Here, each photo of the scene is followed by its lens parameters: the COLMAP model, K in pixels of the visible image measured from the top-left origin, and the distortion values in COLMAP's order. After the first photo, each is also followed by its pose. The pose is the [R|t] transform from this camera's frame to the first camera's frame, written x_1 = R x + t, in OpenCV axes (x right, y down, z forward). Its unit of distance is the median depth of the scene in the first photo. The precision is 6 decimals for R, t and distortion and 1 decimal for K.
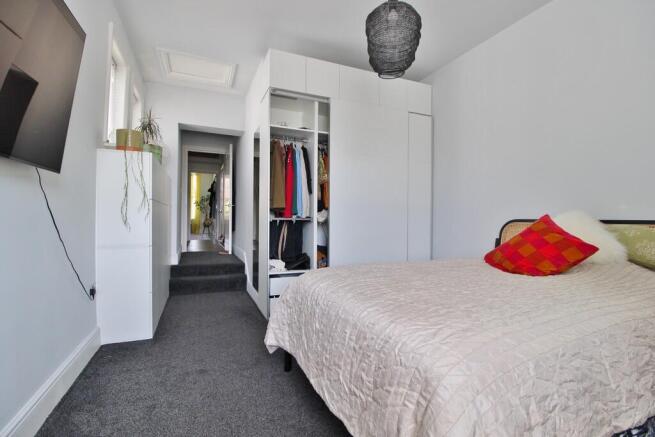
lens RADIAL K [[302.4, 0, 327.9], [0, 302.4, 220.1], [0, 0, 1]] dist [-0.002666, -0.012459]
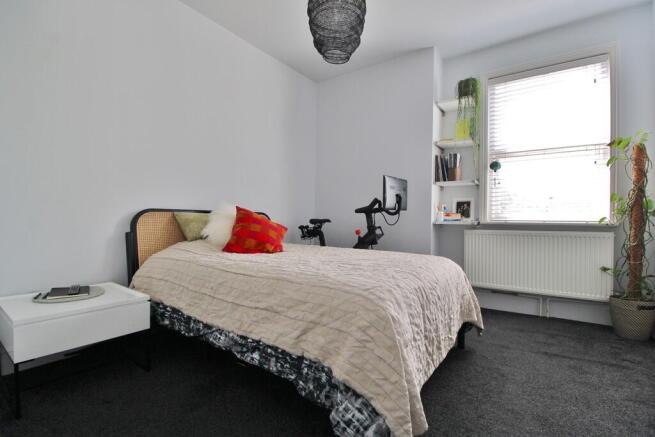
lens RADIAL K [[302.4, 0, 327.9], [0, 302.4, 220.1], [0, 0, 1]] dist [-0.002666, -0.012459]
pose [[-0.512997, -0.016484, 0.858232, -0.589531], [-0.012987, 0.999850, 0.011441, 0.021136], [-0.858292, -0.005277, -0.513134, 1.468247]]
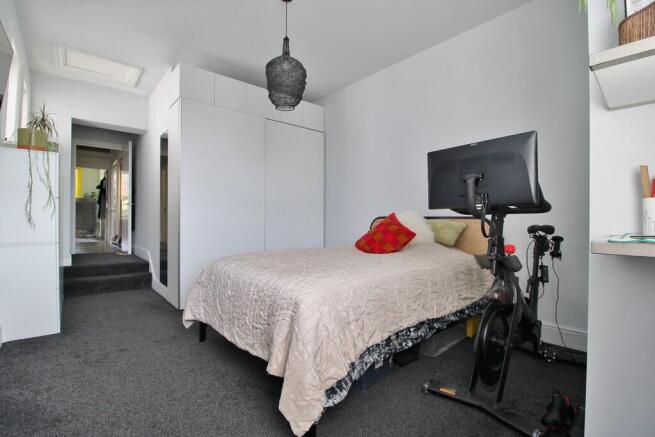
lens RADIAL K [[302.4, 0, 327.9], [0, 302.4, 220.1], [0, 0, 1]] dist [-0.002666, -0.012459]
pose [[0.954524, -0.005559, 0.298083, -0.010930], [0.005593, 0.999984, 0.000739, 0.014849], [-0.298082, 0.000962, 0.954540, -0.333390]]
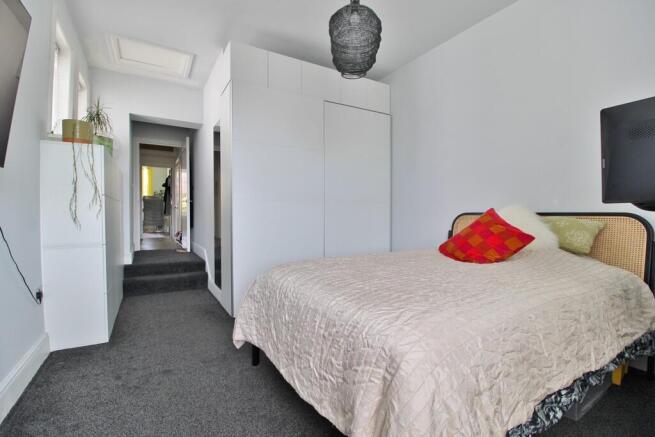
lens RADIAL K [[302.4, 0, 327.9], [0, 302.4, 220.1], [0, 0, 1]] dist [-0.002666, -0.012459]
pose [[0.991613, -0.012412, 0.128645, -0.018042], [0.010385, 0.999811, 0.016421, 0.001055], [-0.128825, -0.014947, 0.991555, -0.028022]]
